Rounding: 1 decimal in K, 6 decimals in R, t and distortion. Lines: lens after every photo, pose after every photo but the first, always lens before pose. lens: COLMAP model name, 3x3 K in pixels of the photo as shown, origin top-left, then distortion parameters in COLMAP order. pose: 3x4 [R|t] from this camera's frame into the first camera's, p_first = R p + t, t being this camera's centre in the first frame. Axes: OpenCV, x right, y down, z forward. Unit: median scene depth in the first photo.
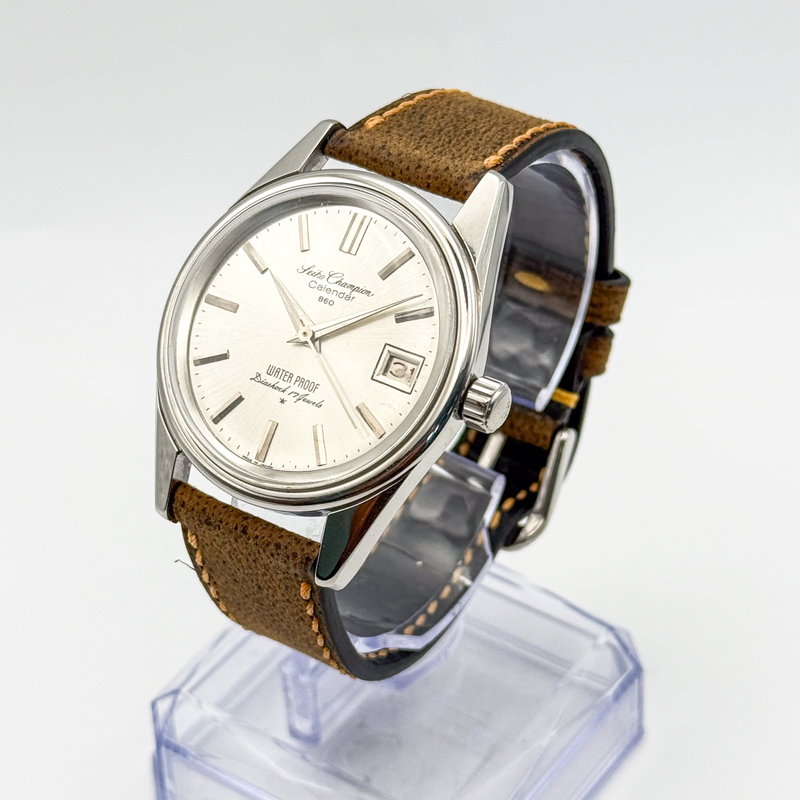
lens RADIAL K [[2235.4, 0, 401.6], [0, 2235.4, 394.3], [0, 0, 1]] dist [0.061243, 0.000000]
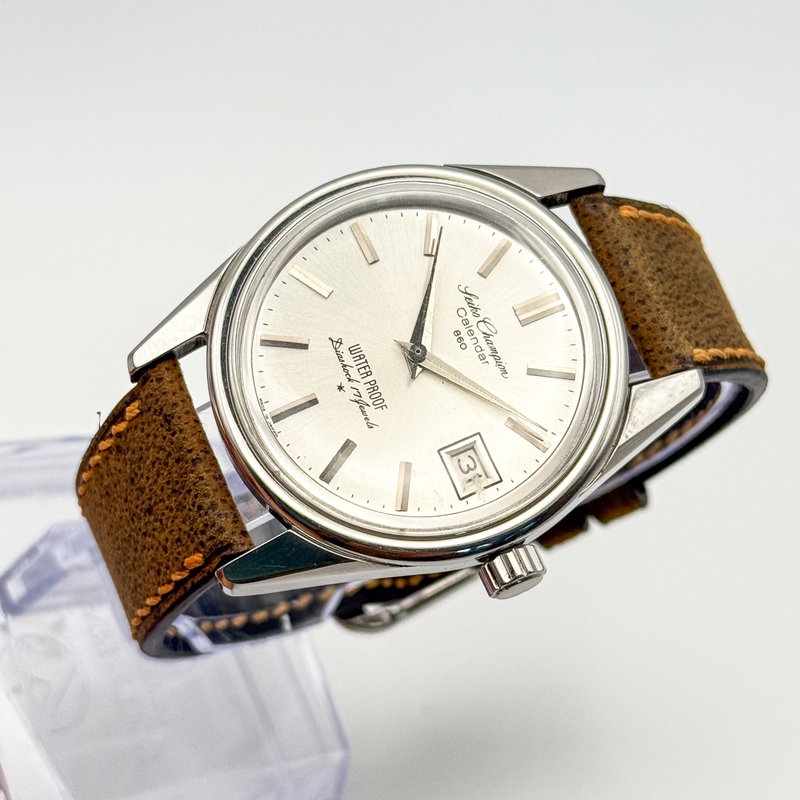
lens RADIAL K [[2235.4, 0, 400.1], [0, 2235.4, 398.6], [0, 0, 1]] dist [0.061243, 0.000000]
pose [[0.680312, 0.704124, 0.203435, -0.199323], [-0.718891, 0.695120, -0.001870, -0.008343], [-0.142729, -0.144975, 0.979087, 0.173297]]
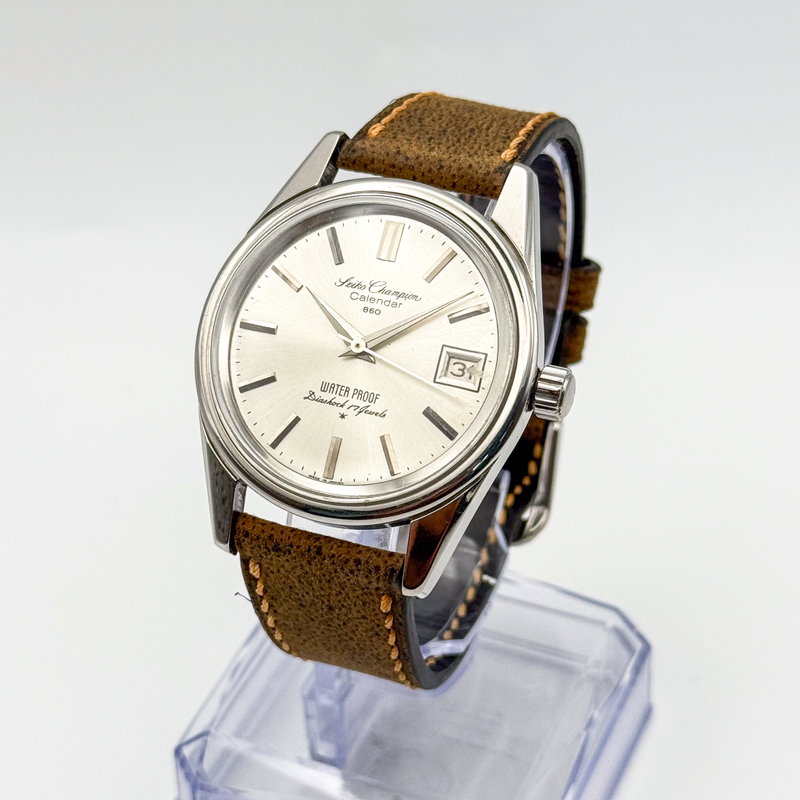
lens RADIAL K [[2235.4, 0, 398.3], [0, 2235.4, 403.0], [0, 0, 1]] dist [0.061243, 0.000000]
pose [[0.978020, -0.120748, 0.169992, -0.190890], [0.123075, 0.992392, -0.003176, 0.003421], [-0.168315, 0.024027, 0.985440, 0.020954]]
